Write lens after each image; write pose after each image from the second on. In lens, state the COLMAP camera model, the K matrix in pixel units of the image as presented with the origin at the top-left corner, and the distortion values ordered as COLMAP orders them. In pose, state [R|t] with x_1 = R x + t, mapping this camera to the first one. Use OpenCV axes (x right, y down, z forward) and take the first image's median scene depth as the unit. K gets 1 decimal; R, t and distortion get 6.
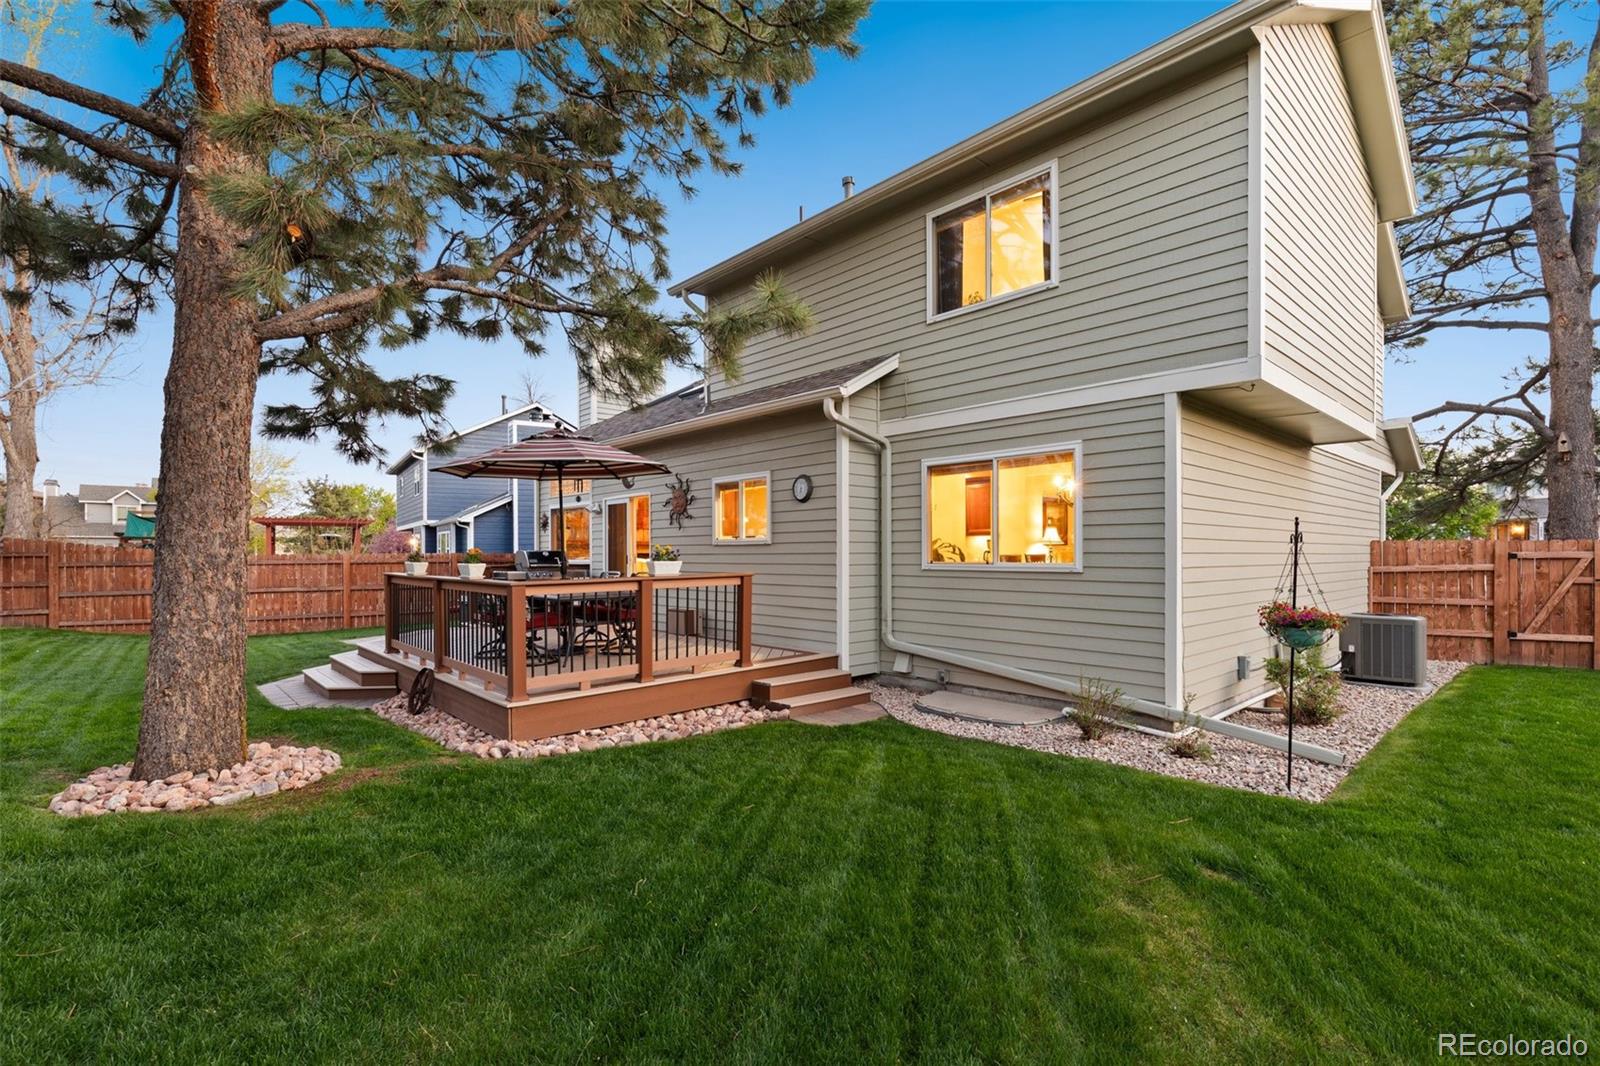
lens RADIAL K [[720.9, 0, 792.8], [0, 720.9, 540.8], [0, 0, 1]] dist [0.005493, -0.000327]
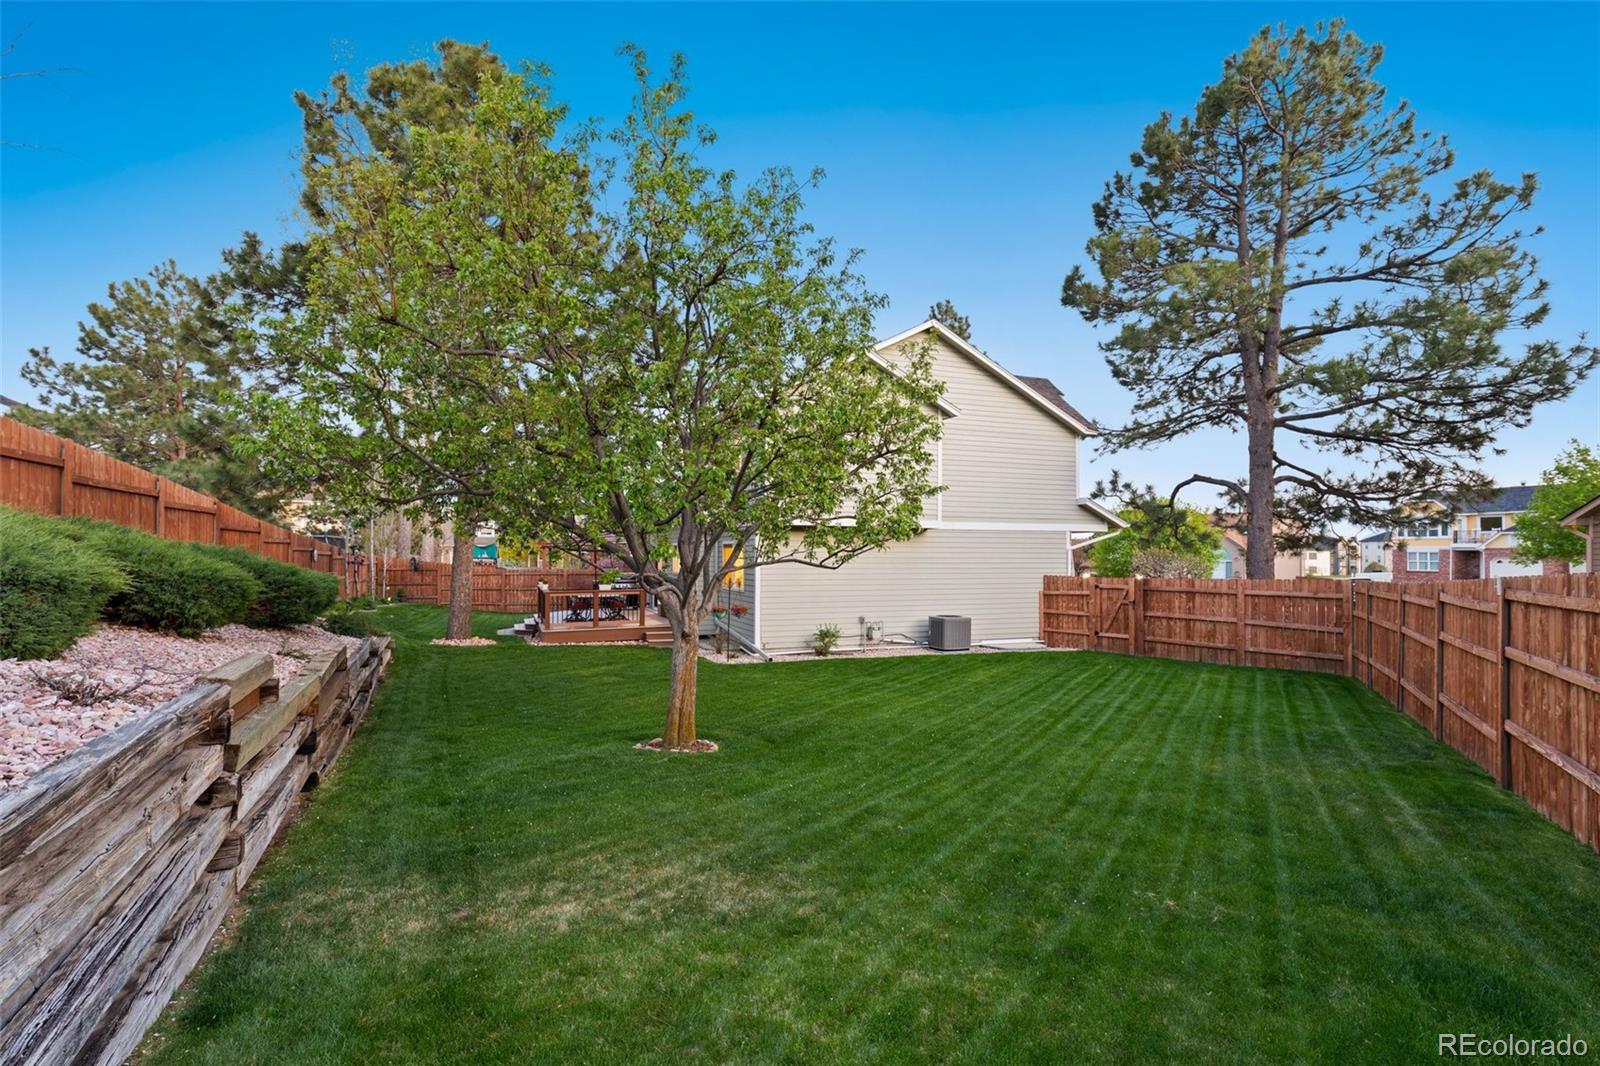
lens RADIAL K [[760.5, 0, 807.2], [0, 760.5, 543.5], [0, 0, 1]] dist [-0.000035, -0.000005]
pose [[0.932806, -0.002573, -0.360371, 0.960825], [0.000265, 0.999979, -0.006454, -0.065190], [0.360380, 0.005925, 0.932787, -0.855093]]
